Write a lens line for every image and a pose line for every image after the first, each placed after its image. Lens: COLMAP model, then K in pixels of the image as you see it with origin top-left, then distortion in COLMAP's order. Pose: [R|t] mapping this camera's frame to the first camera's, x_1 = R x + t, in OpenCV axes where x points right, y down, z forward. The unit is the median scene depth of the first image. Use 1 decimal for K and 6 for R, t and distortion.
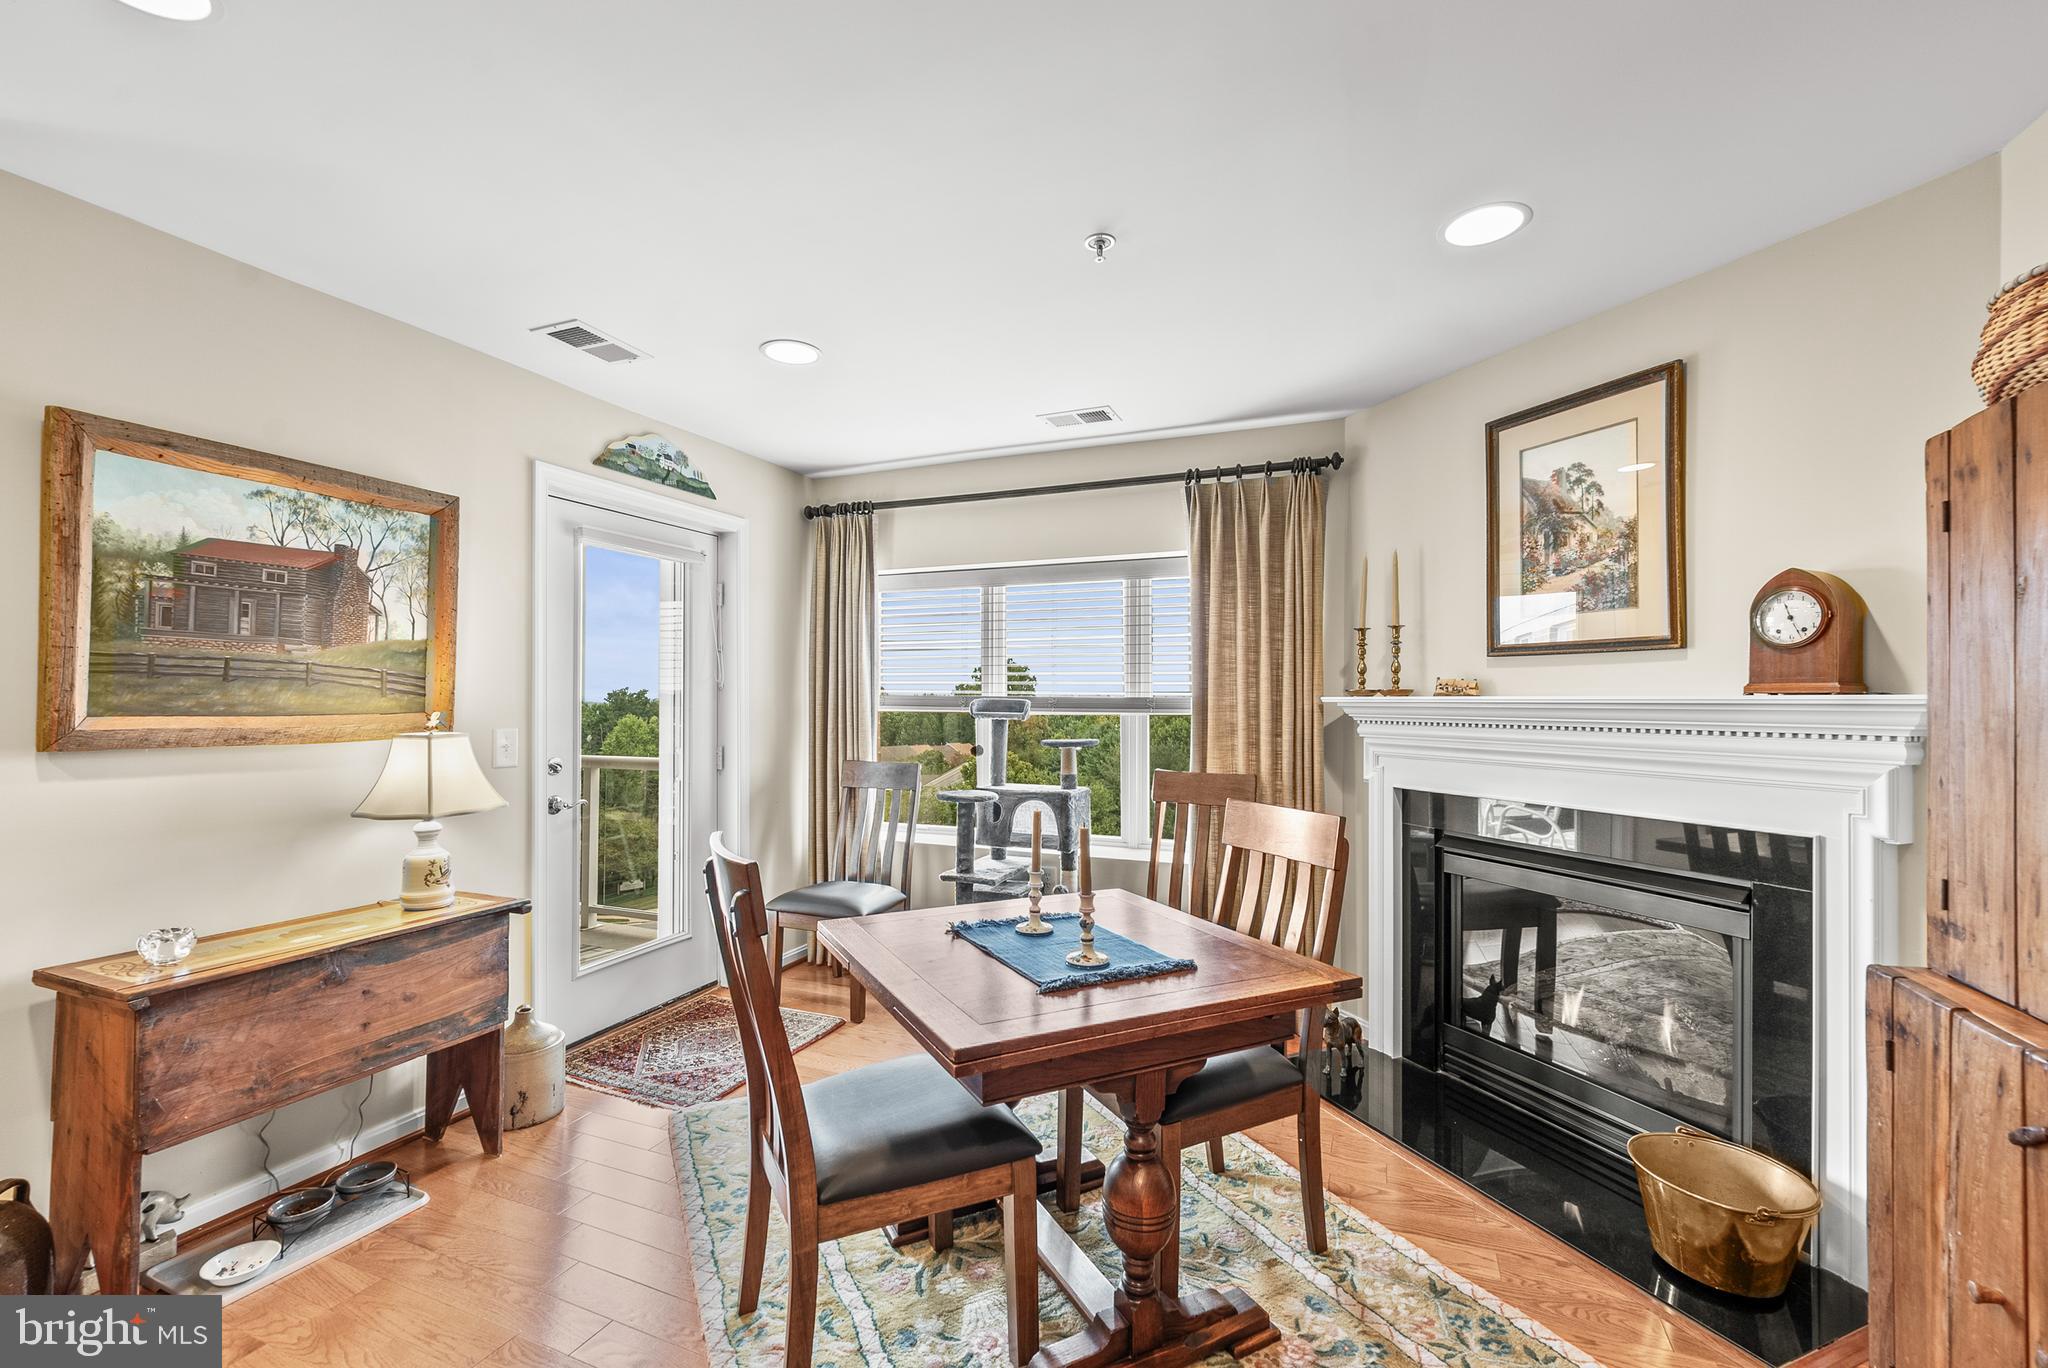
lens RADIAL K [[849.8, 0, 1021.8], [0, 849.8, 696.0], [0, 0, 1]] dist [-0.001548, -0.000543]
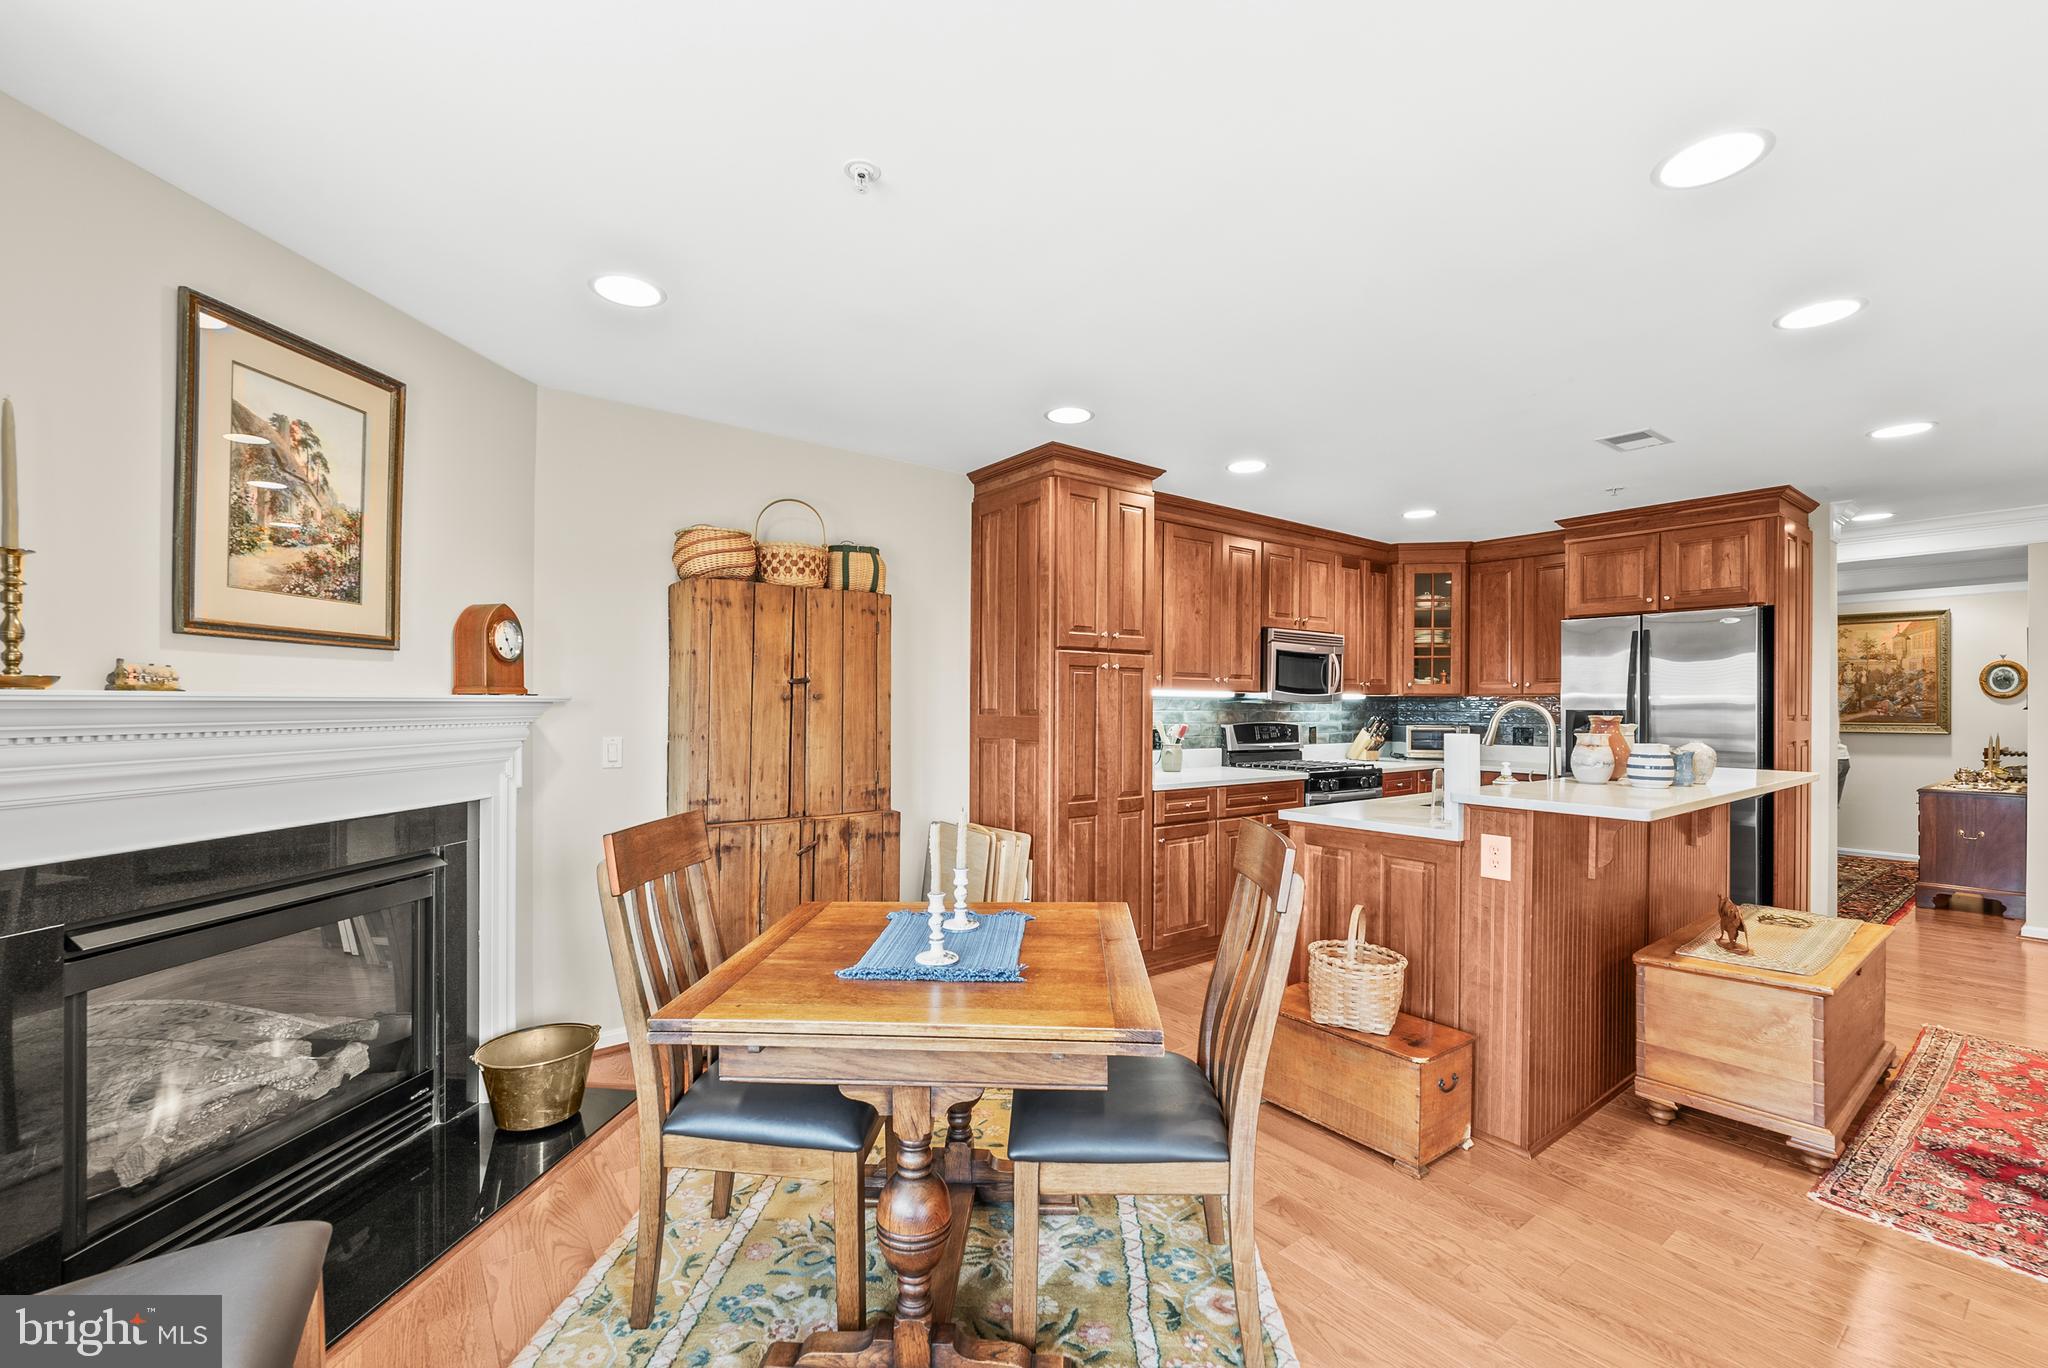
lens RADIAL K [[849.8, 0, 1013.1], [0, 849.8, 707.5], [0, 0, 1]] dist [-0.001548, -0.000543]
pose [[-0.862761, -0.008250, 0.505544, -0.338336], [-0.007479, 0.999966, 0.003555, 0.005088], [-0.505556, -0.000714, -0.862793, 1.168288]]
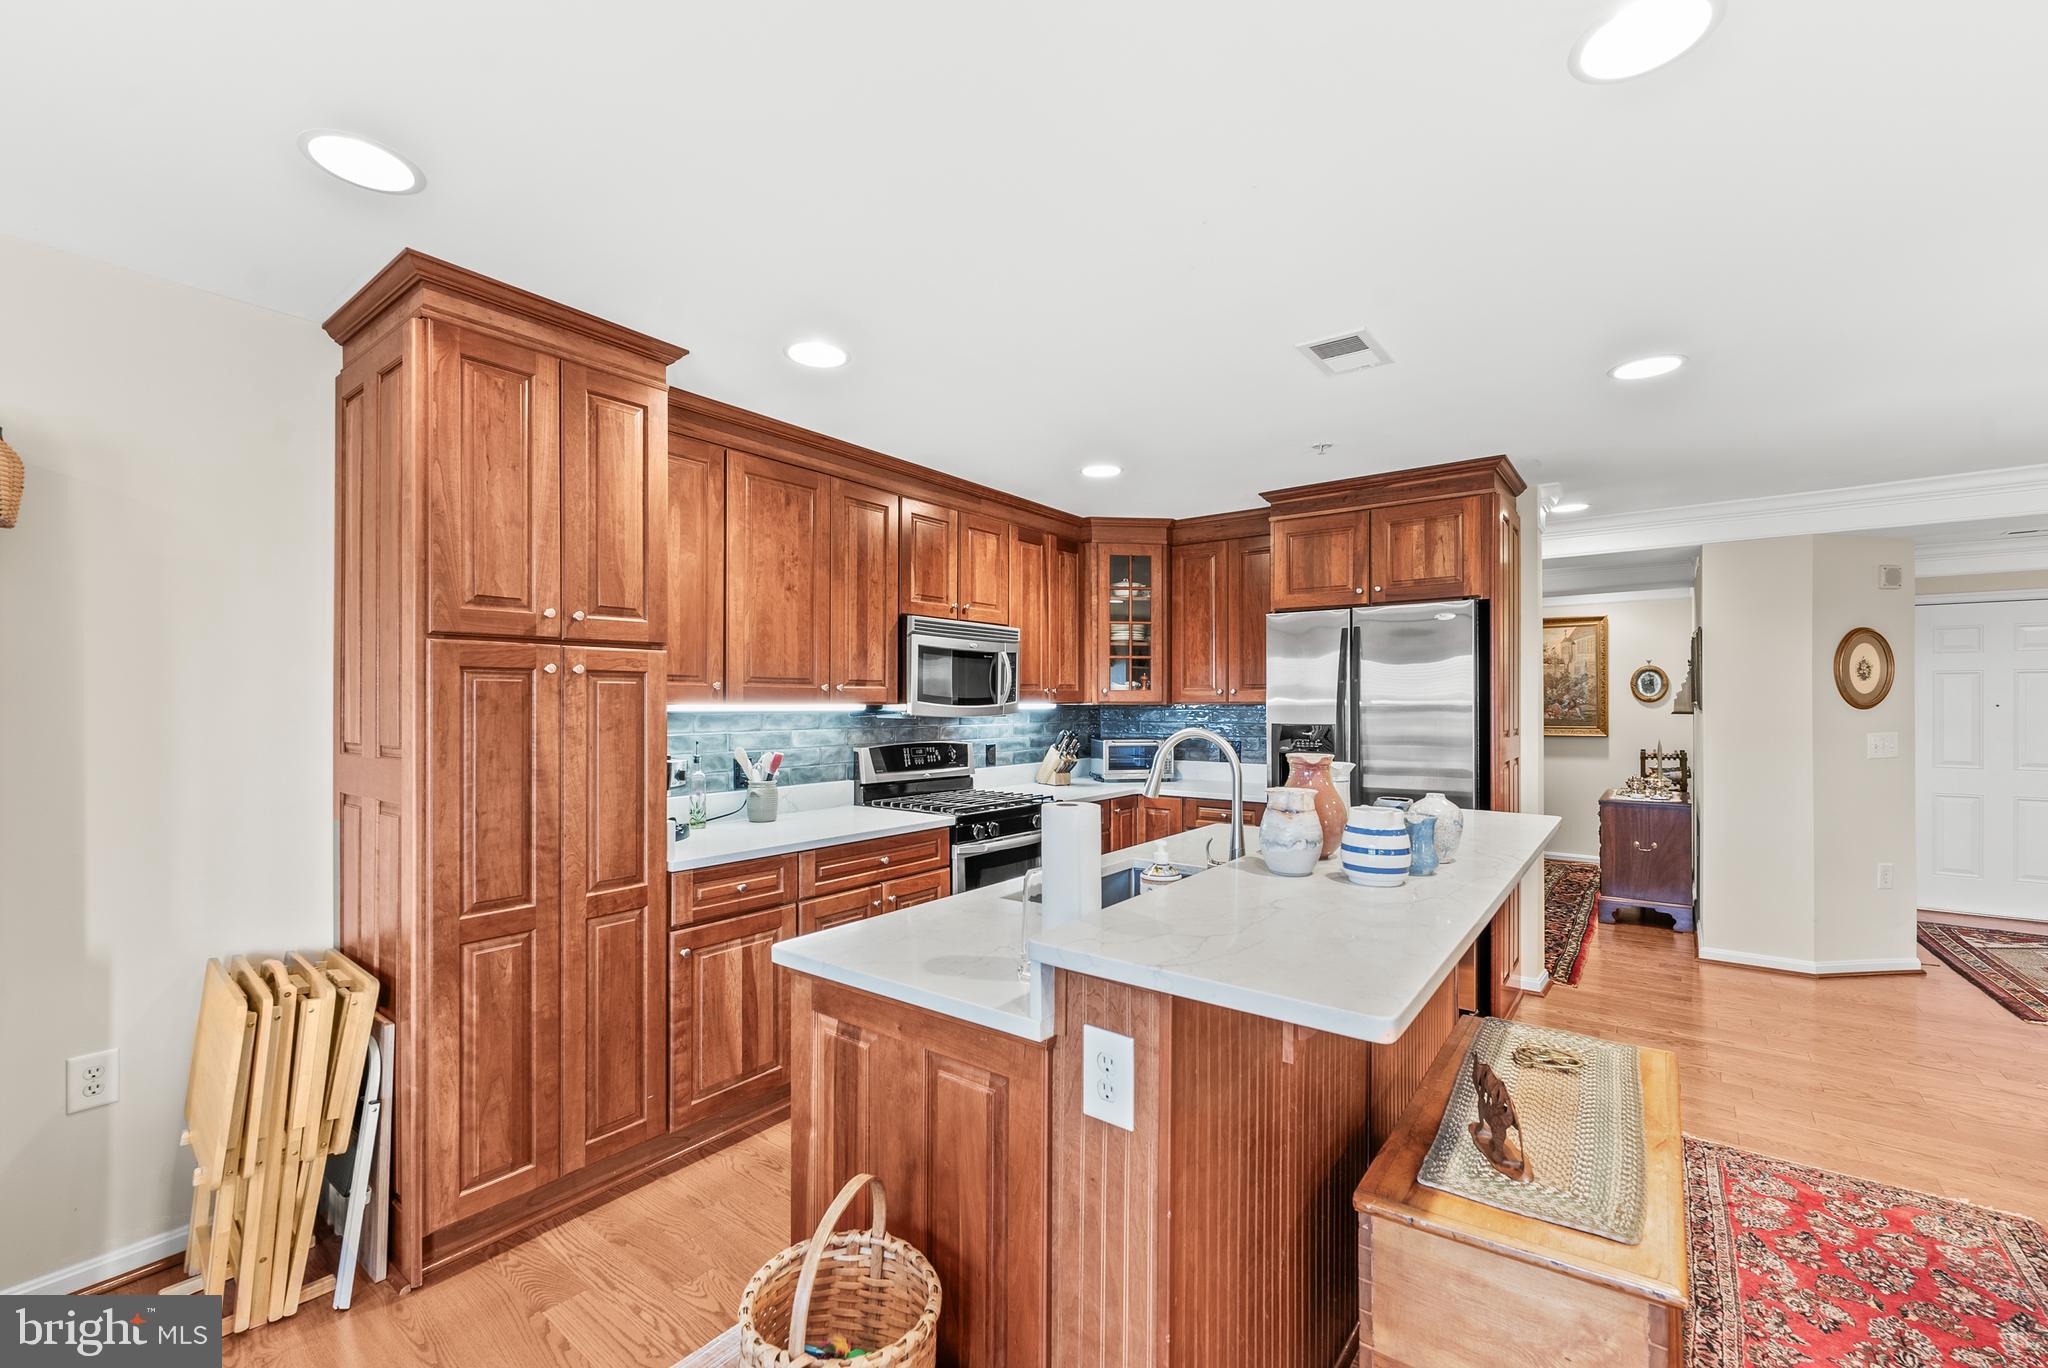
lens RADIAL K [[849.8, 0, 1017.9], [0, 849.8, 703.7], [0, 0, 1]] dist [-0.001548, -0.000543]
pose [[-0.966448, -0.002878, 0.256845, -0.388524], [-0.002688, 0.999996, 0.001093, -0.025048], [-0.256847, 0.000366, -0.966452, 0.599601]]
